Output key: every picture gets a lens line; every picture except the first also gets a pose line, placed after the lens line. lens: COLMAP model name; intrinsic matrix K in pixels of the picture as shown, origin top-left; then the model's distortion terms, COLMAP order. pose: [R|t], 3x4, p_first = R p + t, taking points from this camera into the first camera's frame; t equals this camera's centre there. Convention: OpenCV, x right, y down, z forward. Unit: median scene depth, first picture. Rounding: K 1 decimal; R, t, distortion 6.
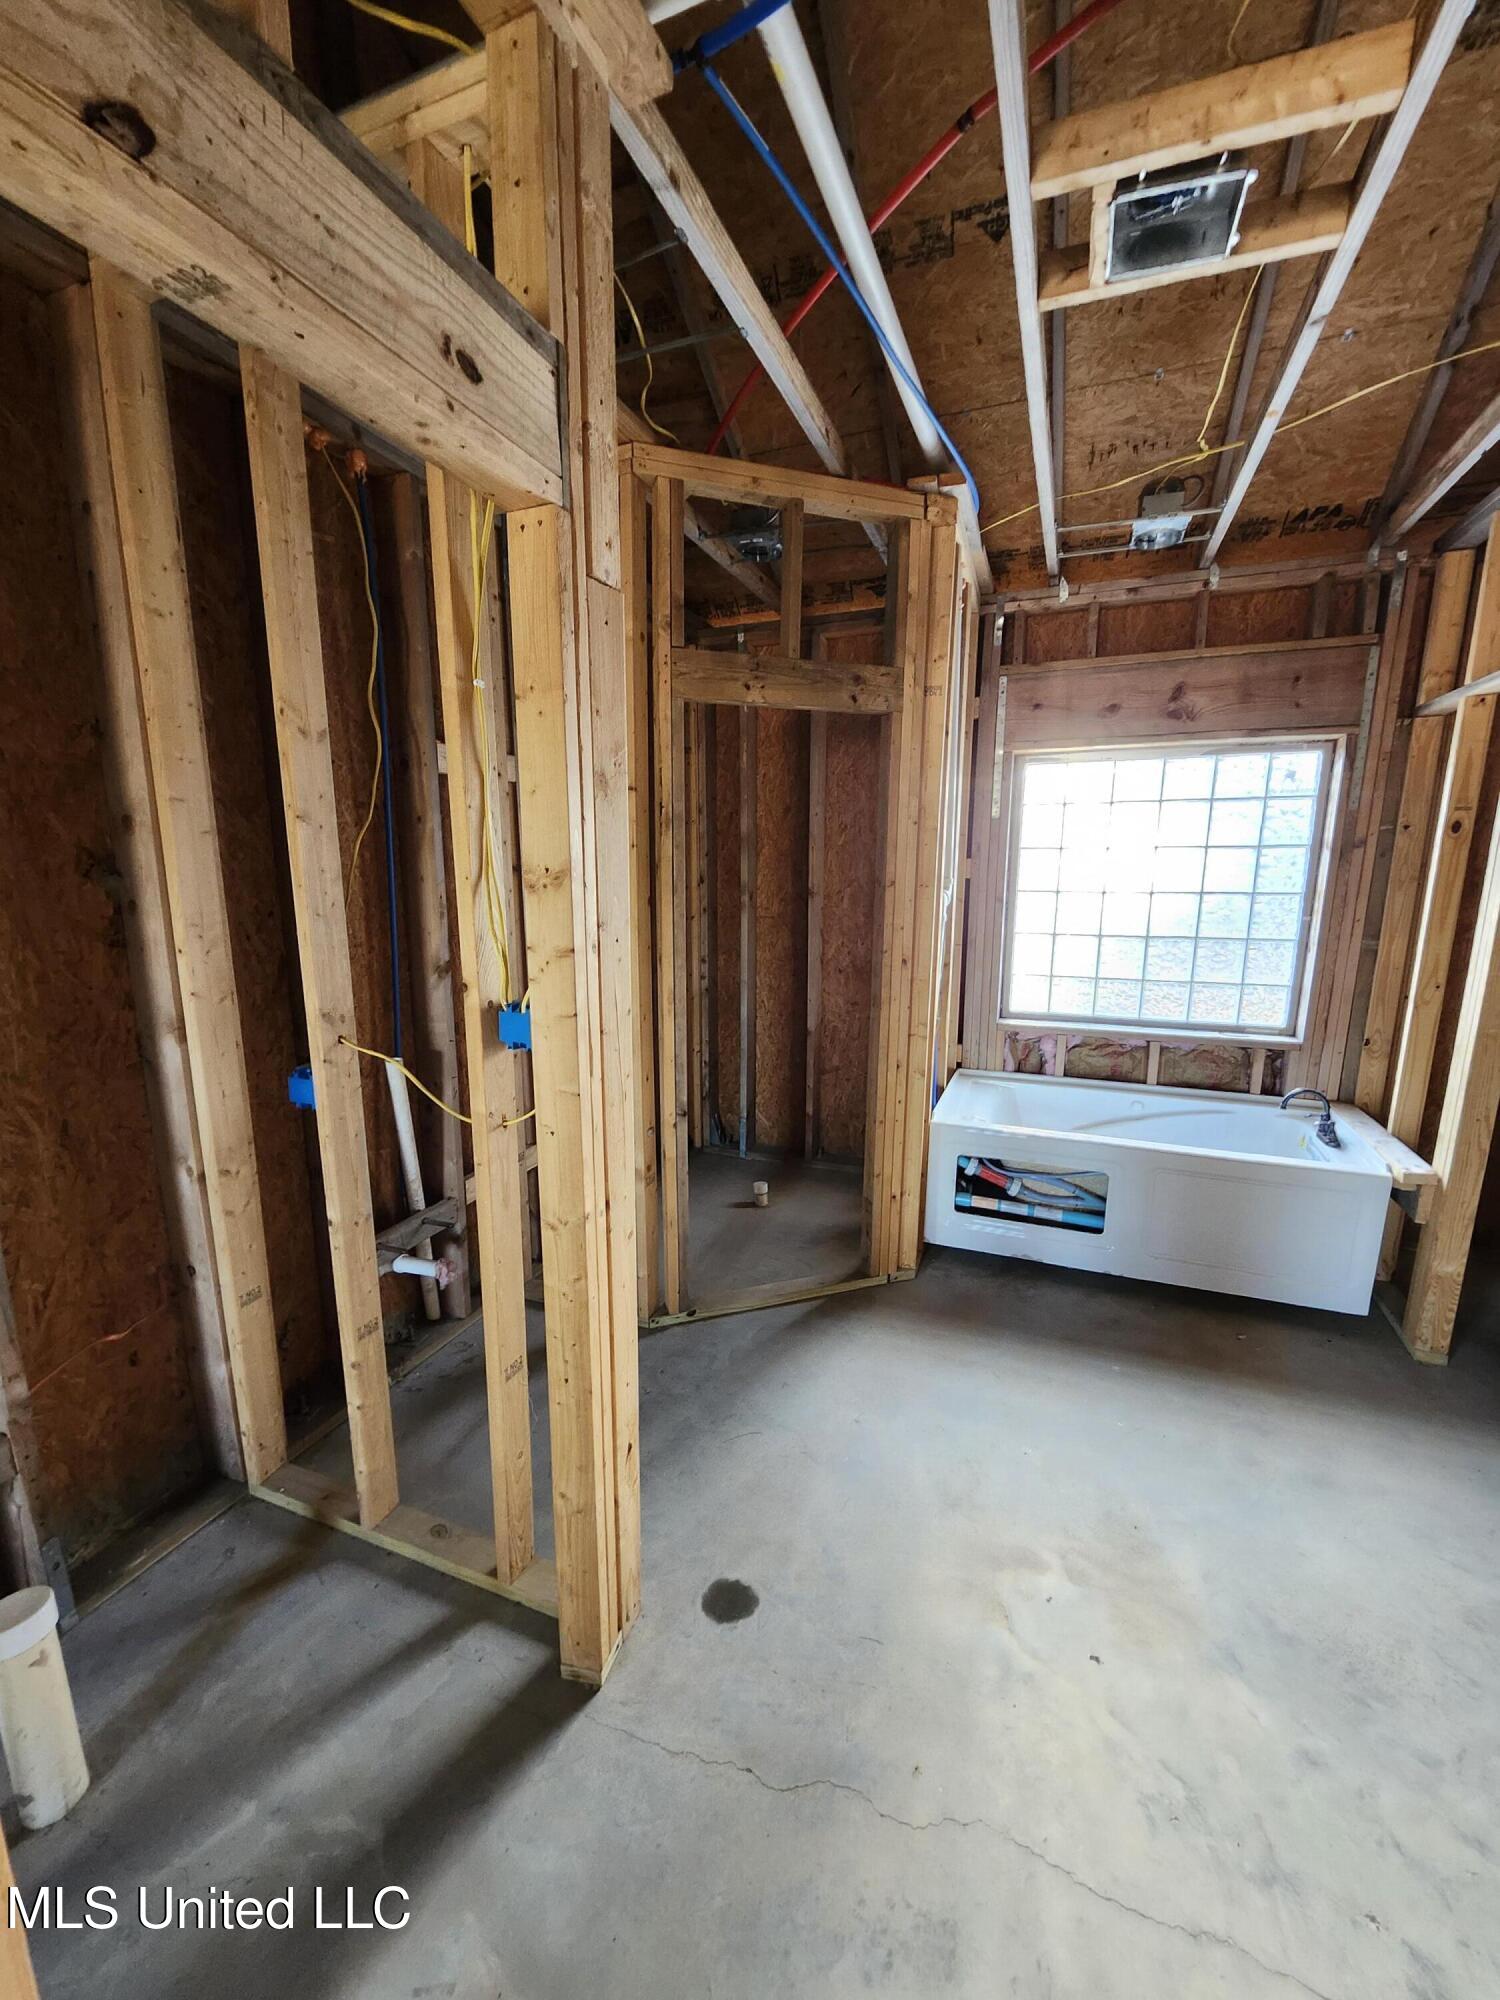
lens RADIAL K [[798.1, 0, 753.1], [0, 798.1, 1010.5], [0, 0, 1]] dist [-0.001989, 0.000088]
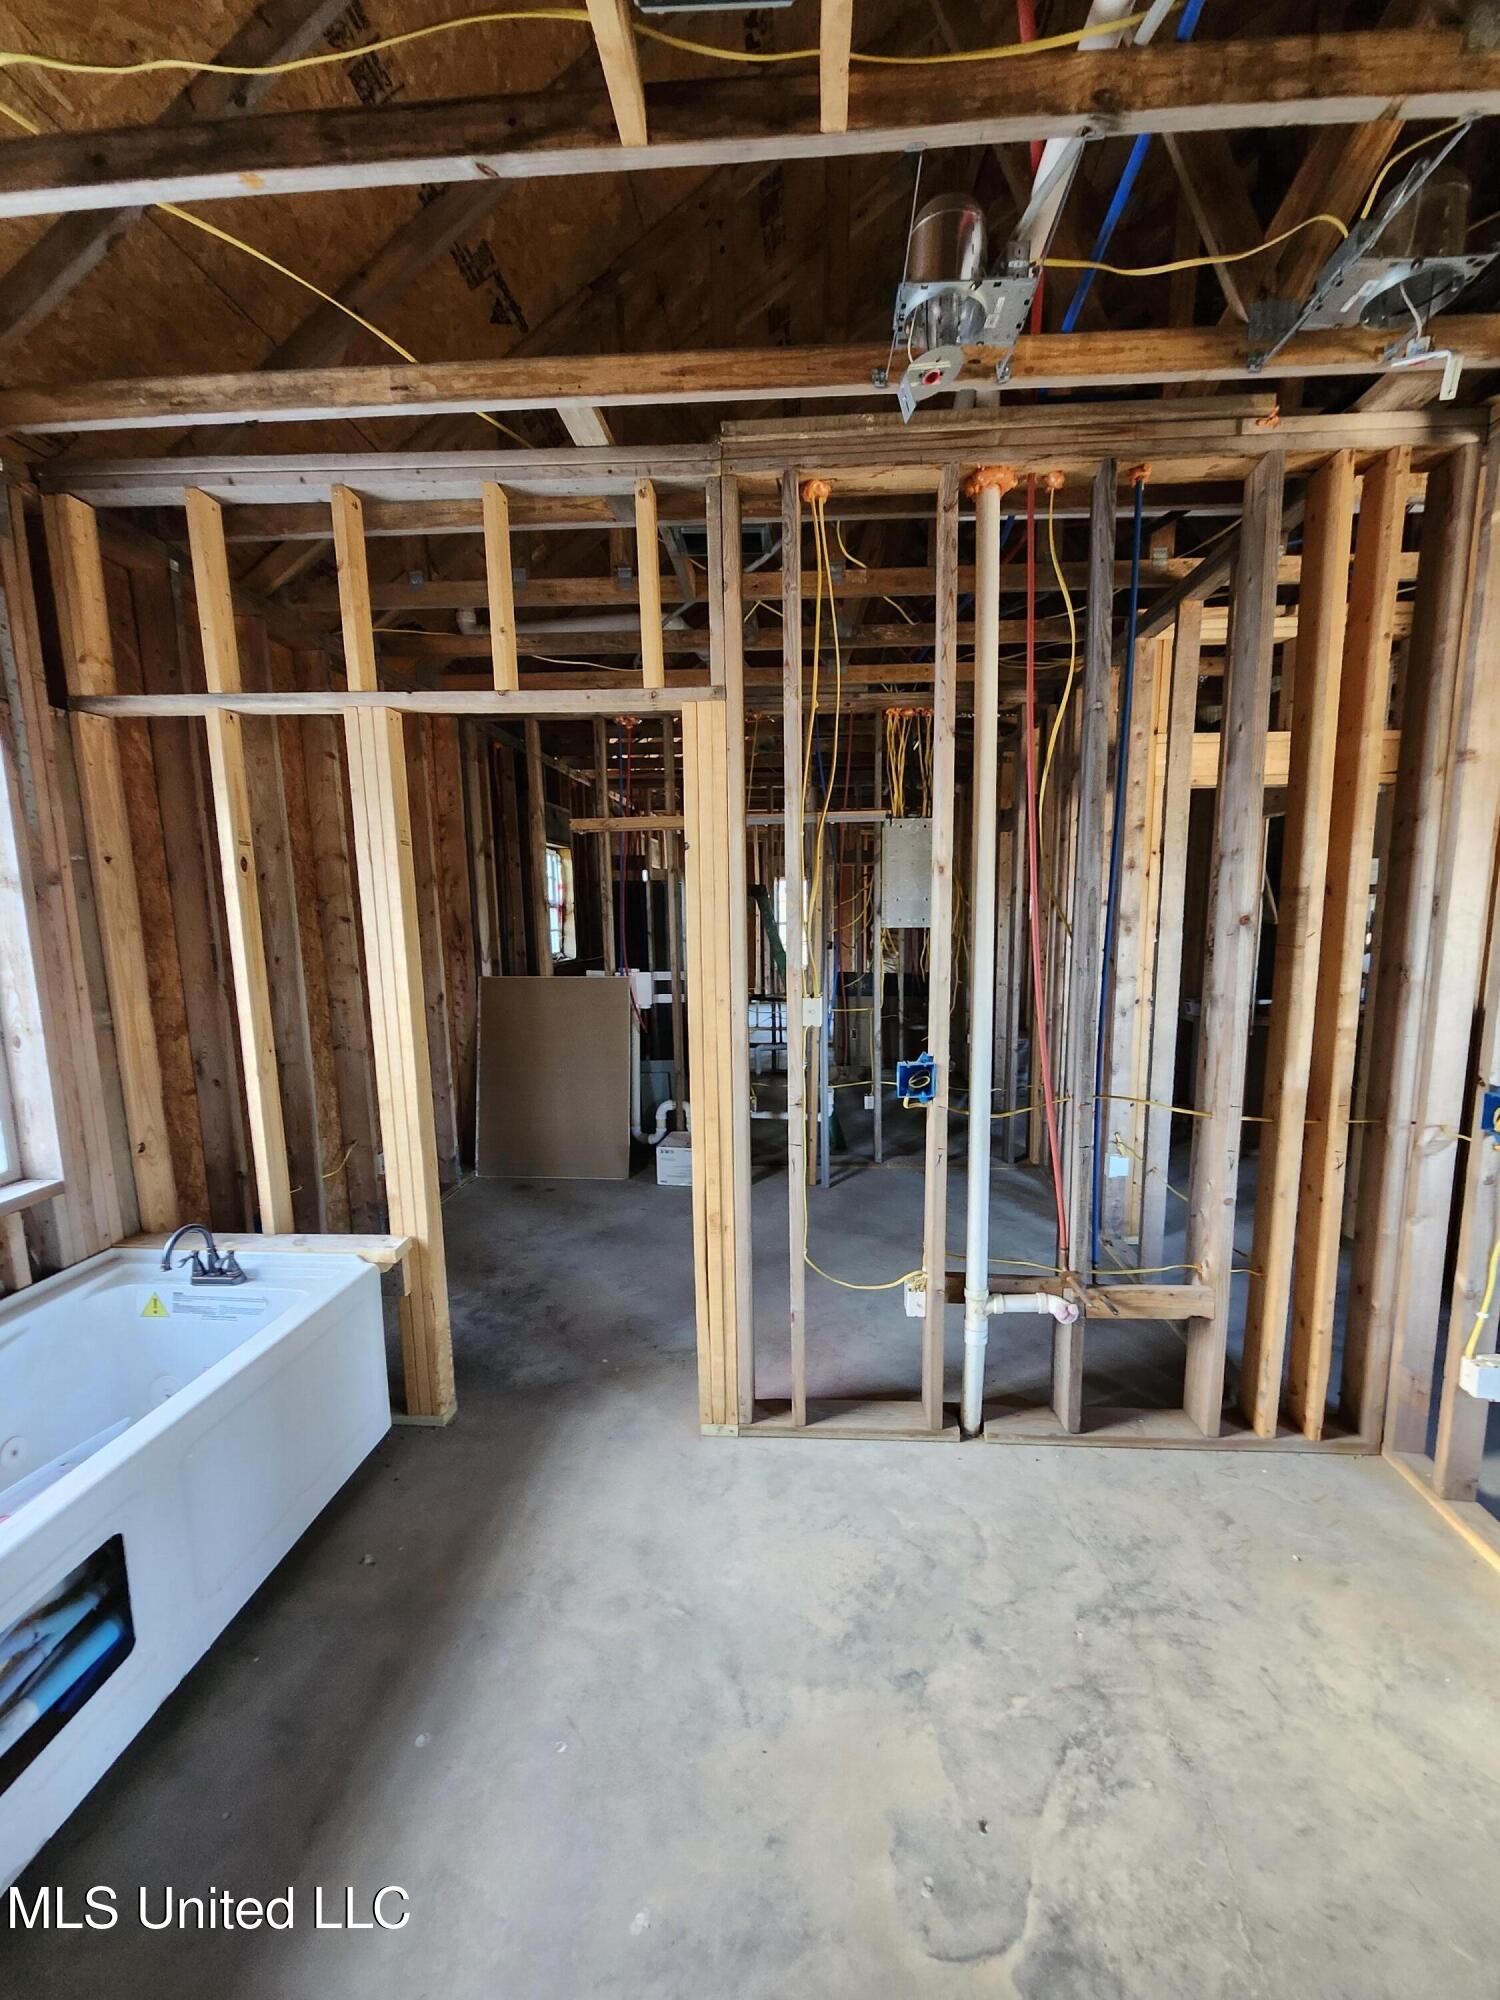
lens RADIAL K [[798.1, 0, 760.1], [0, 798.1, 1020.6], [0, 0, 1]] dist [-0.001989, 0.000088]
pose [[-0.314784, -0.135947, 0.939377, -0.109508], [0.177819, 0.963720, 0.199057, -0.142123], [-0.932358, 0.229699, -0.279190, 0.768477]]
